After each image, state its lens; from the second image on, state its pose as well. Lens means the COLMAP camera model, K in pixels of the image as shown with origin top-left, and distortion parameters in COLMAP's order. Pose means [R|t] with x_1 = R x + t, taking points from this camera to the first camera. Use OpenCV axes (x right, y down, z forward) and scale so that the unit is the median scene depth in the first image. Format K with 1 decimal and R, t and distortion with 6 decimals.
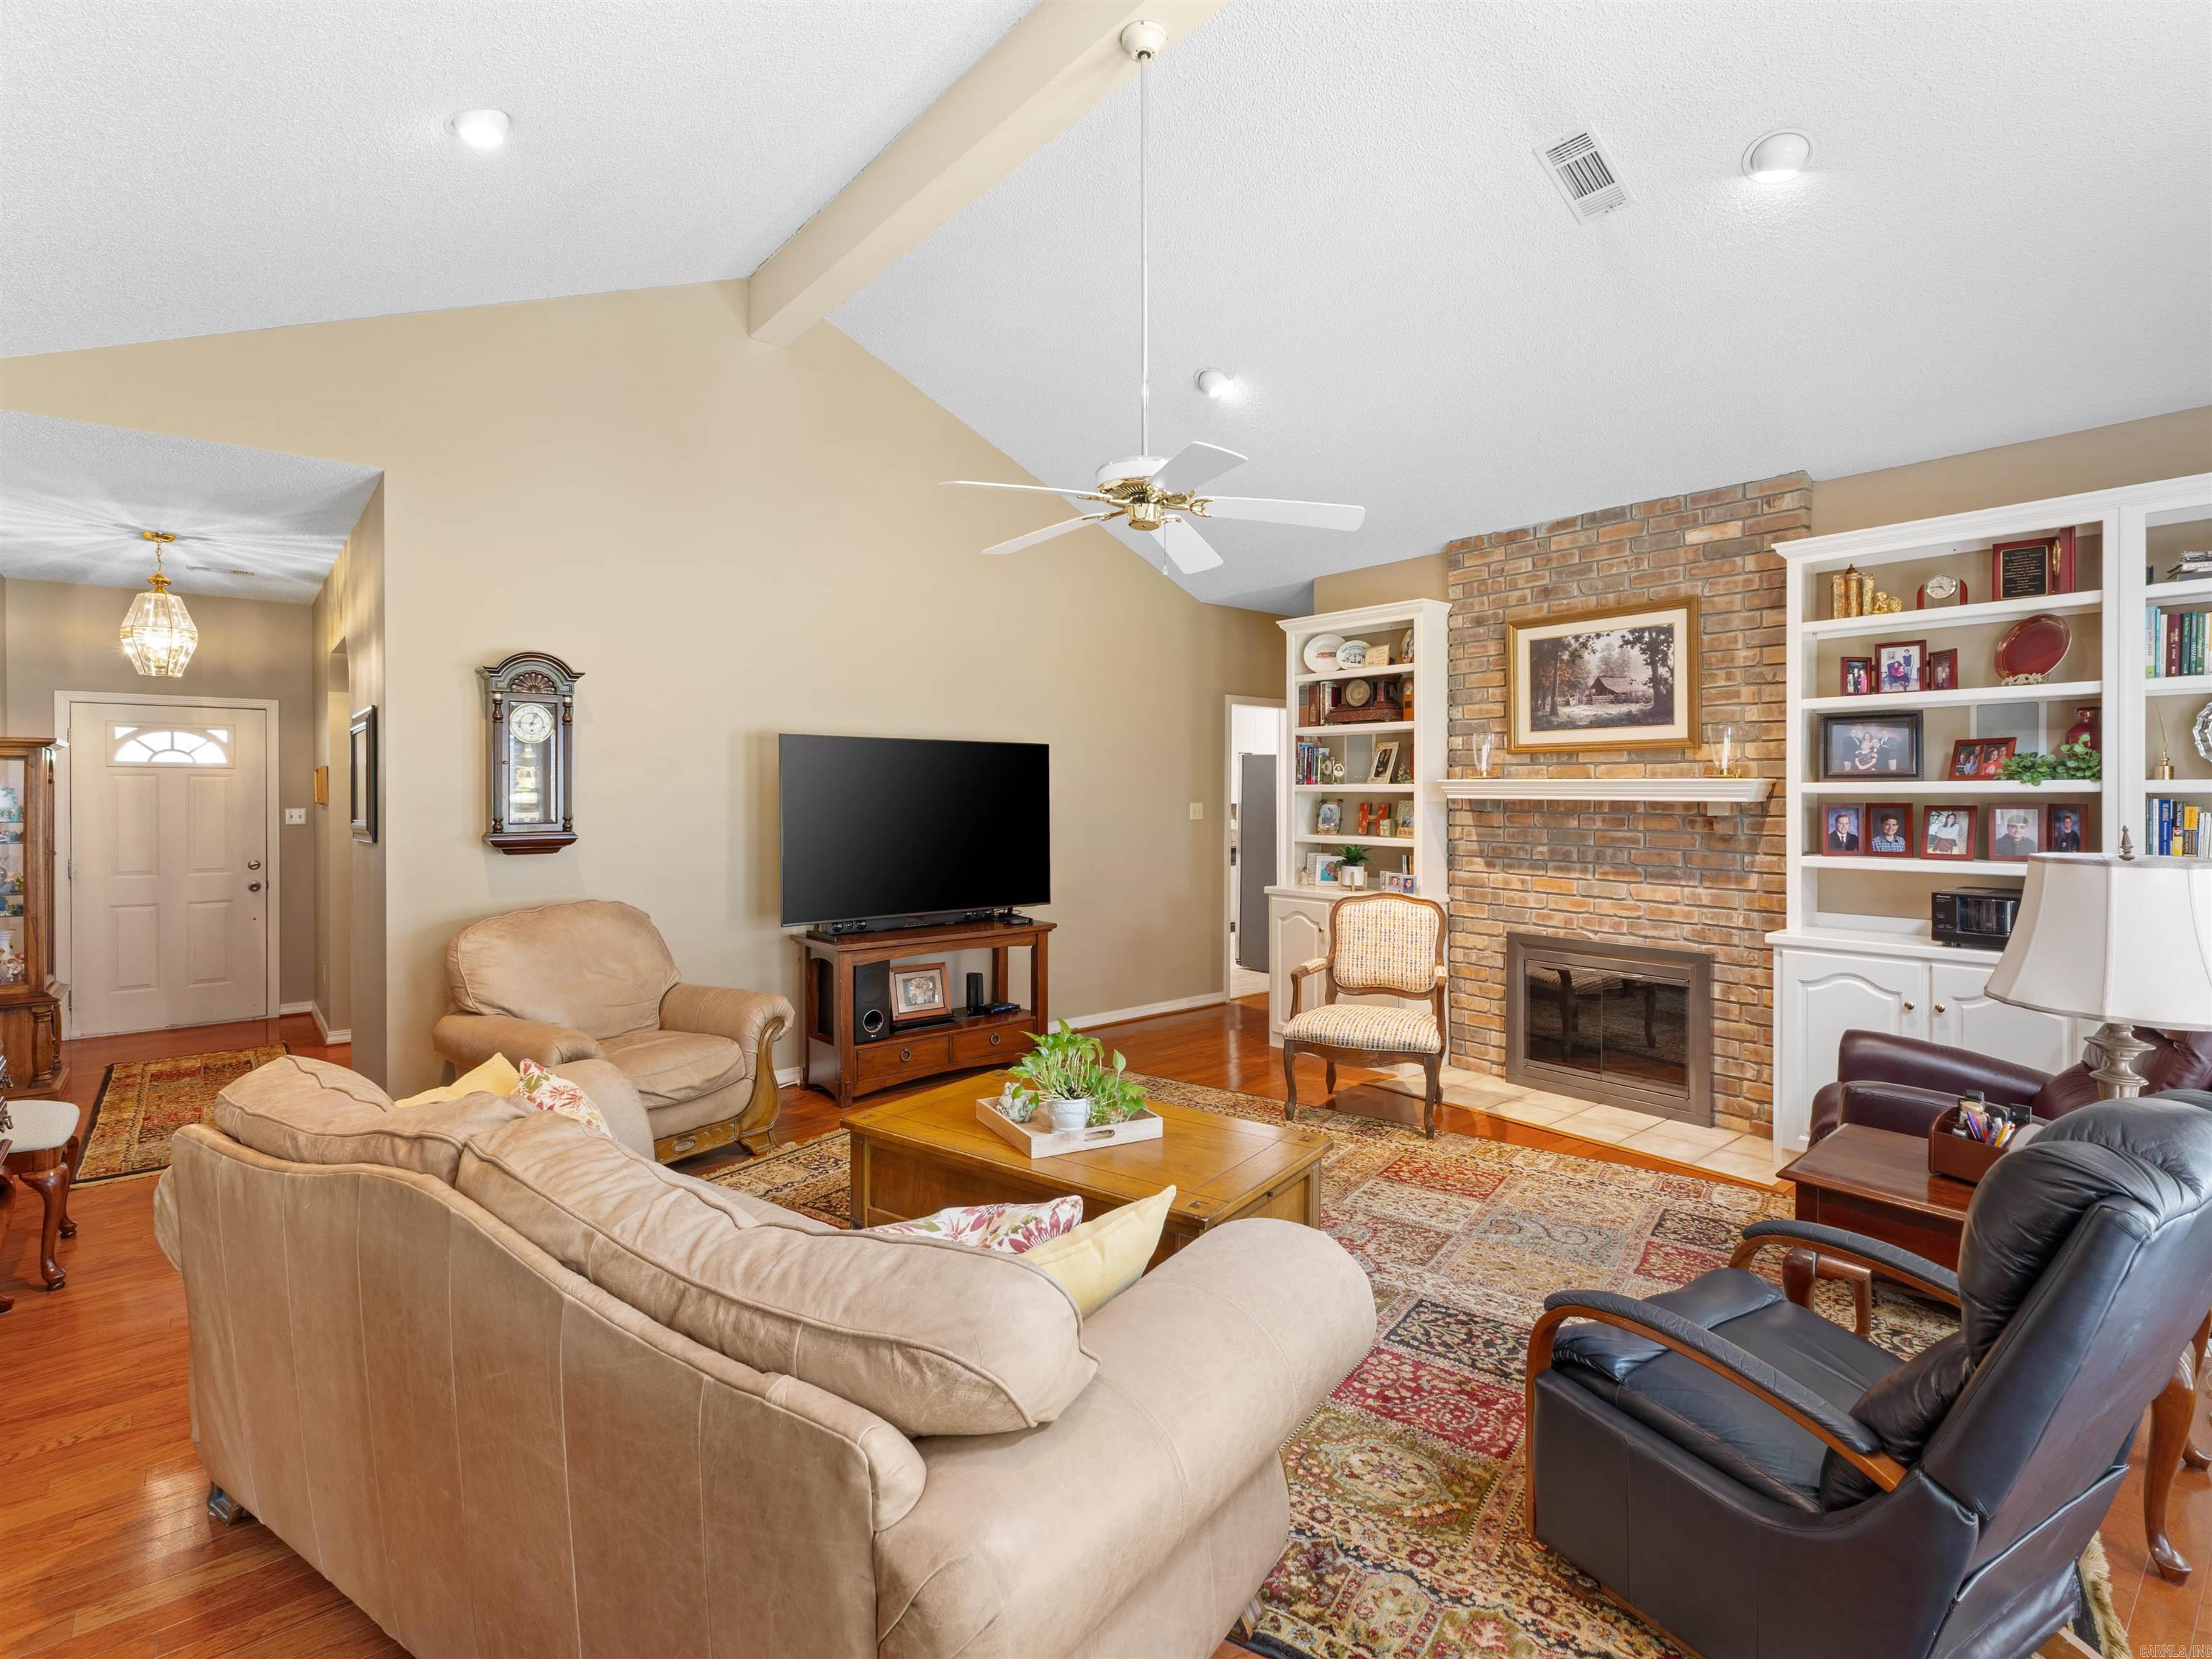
lens RADIAL K [[1060.8, 0, 1112.7], [0, 1060.8, 794.2], [0, 0, 1]] dist [0.007640, -0.000739]
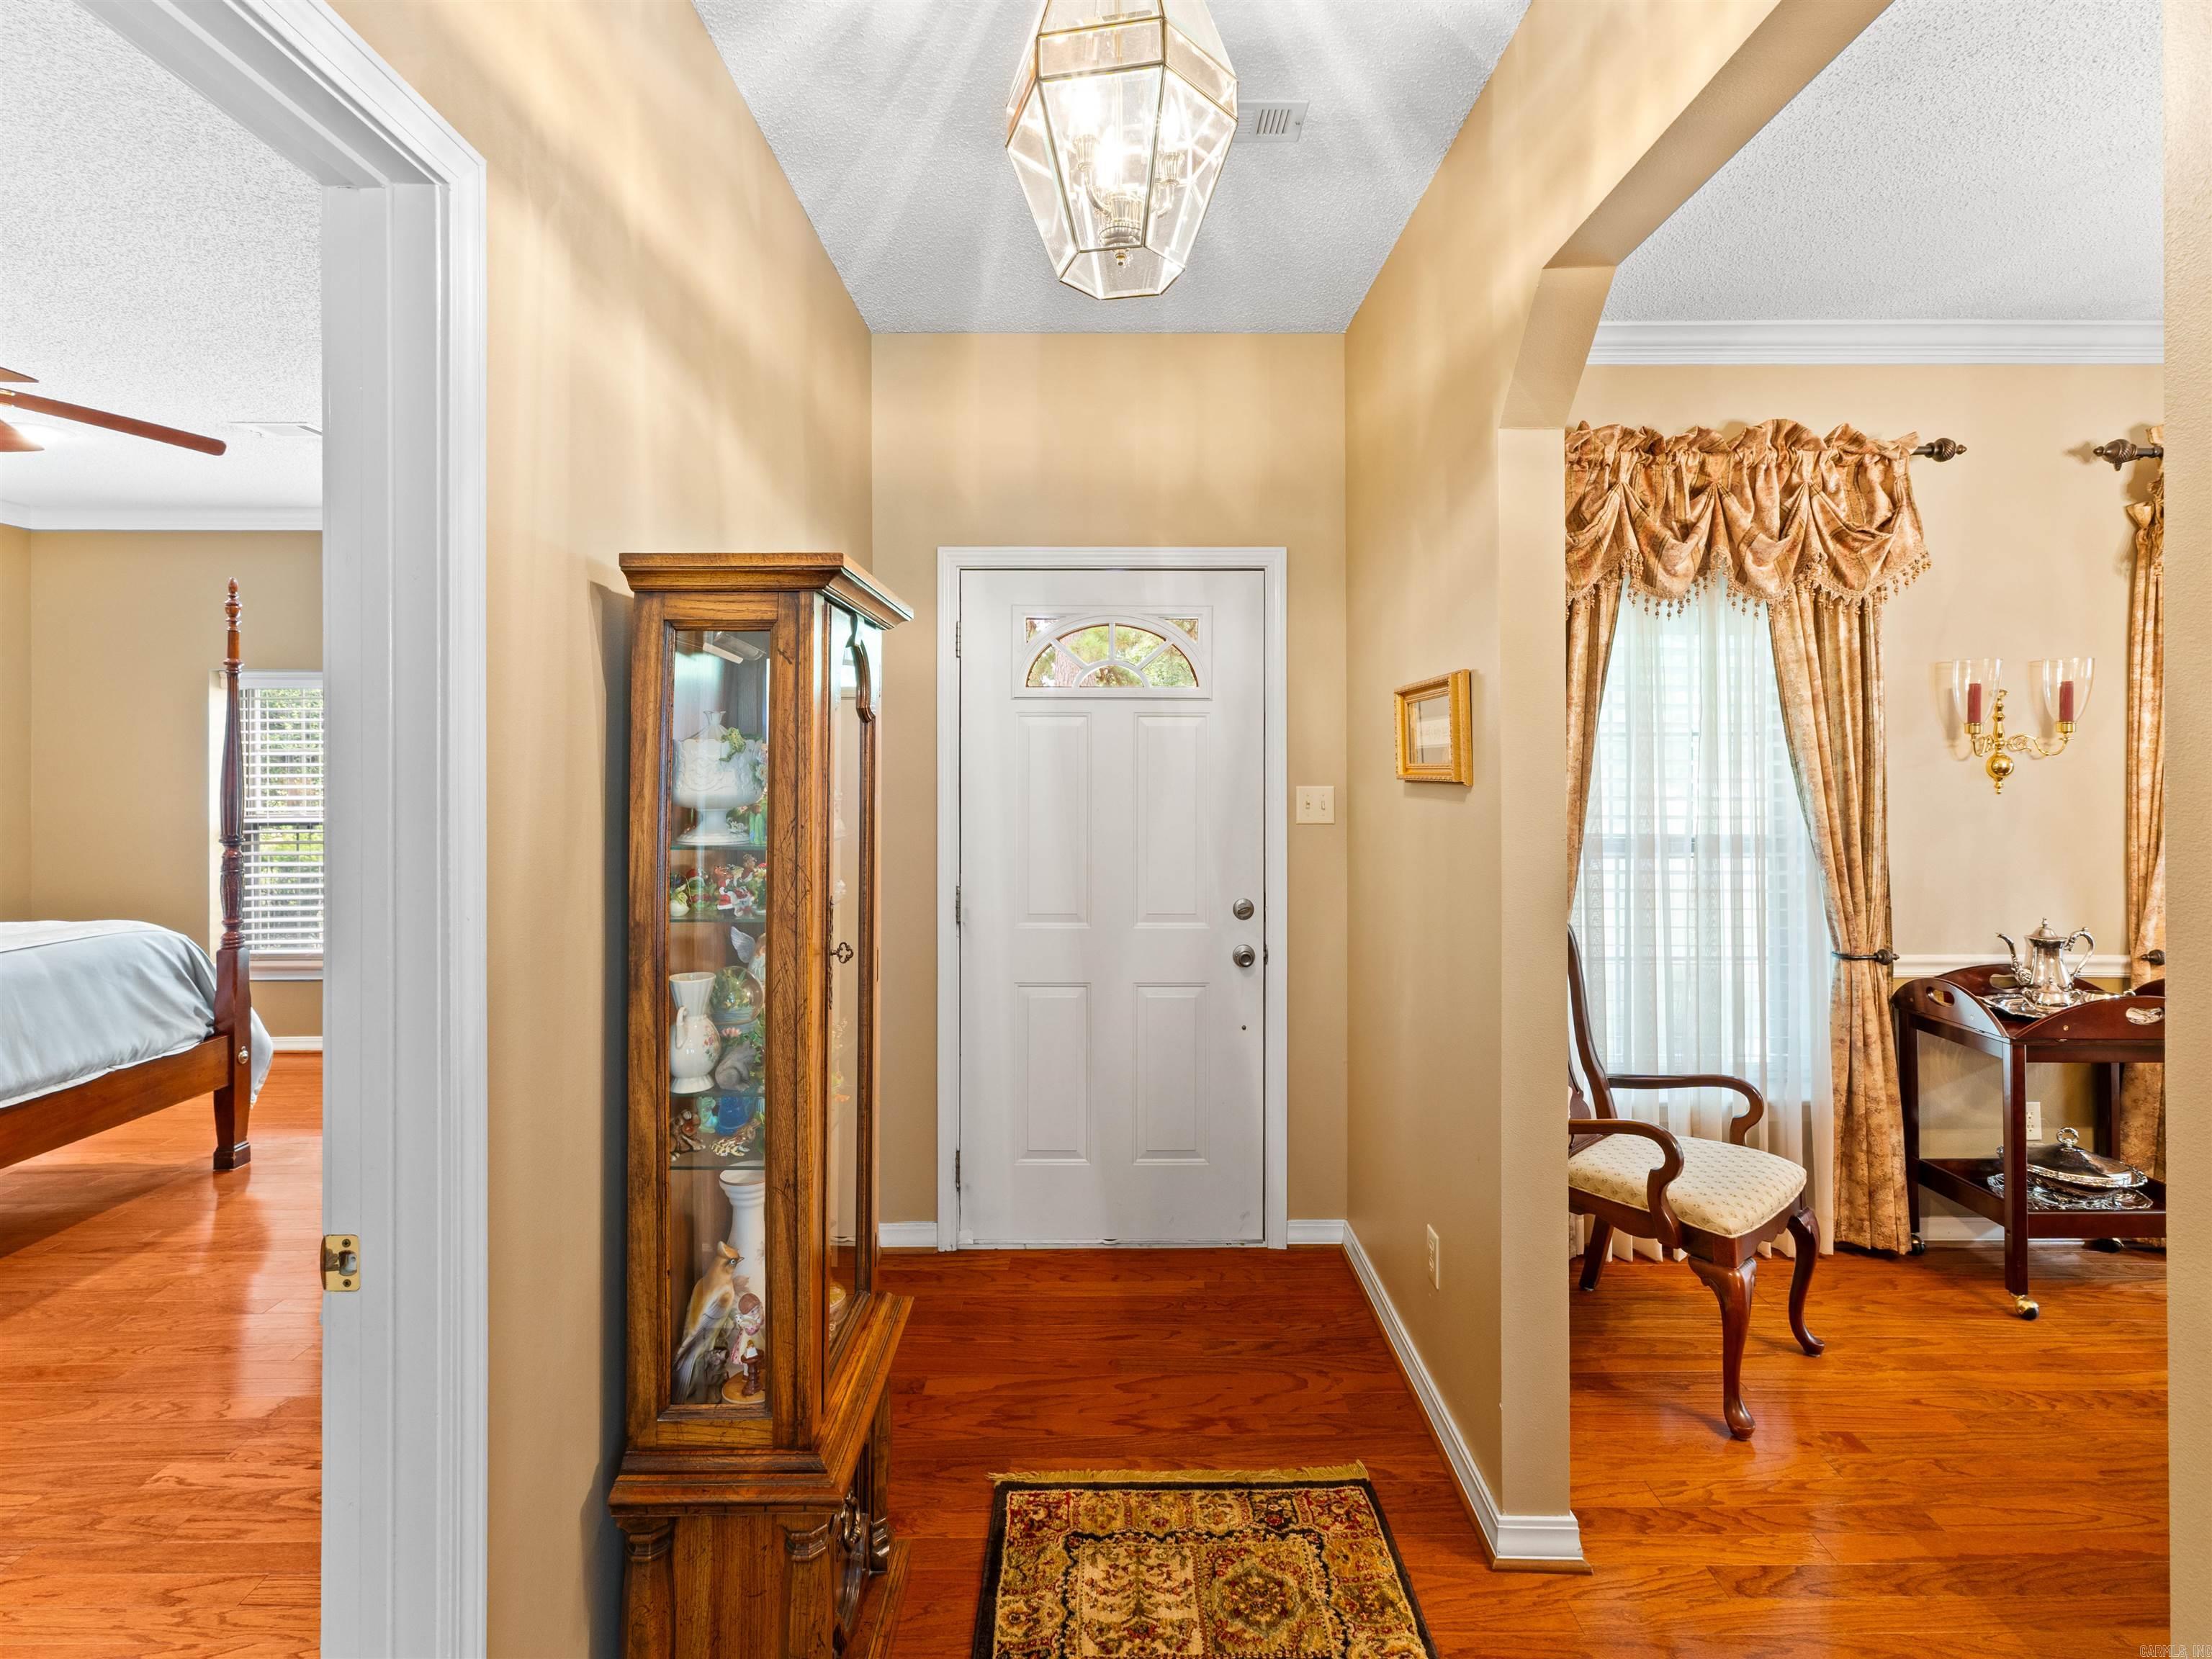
lens RADIAL K [[1066.2, 0, 1106.0], [0, 1066.2, 755.0], [0, 0, 1]] dist [0.004087, -0.000287]
pose [[0.764782, -0.000222, -0.644289, -0.553327], [-0.003329, 0.999985, -0.004295, 0.001686], [0.644281, 0.005429, 0.764770, 0.608137]]
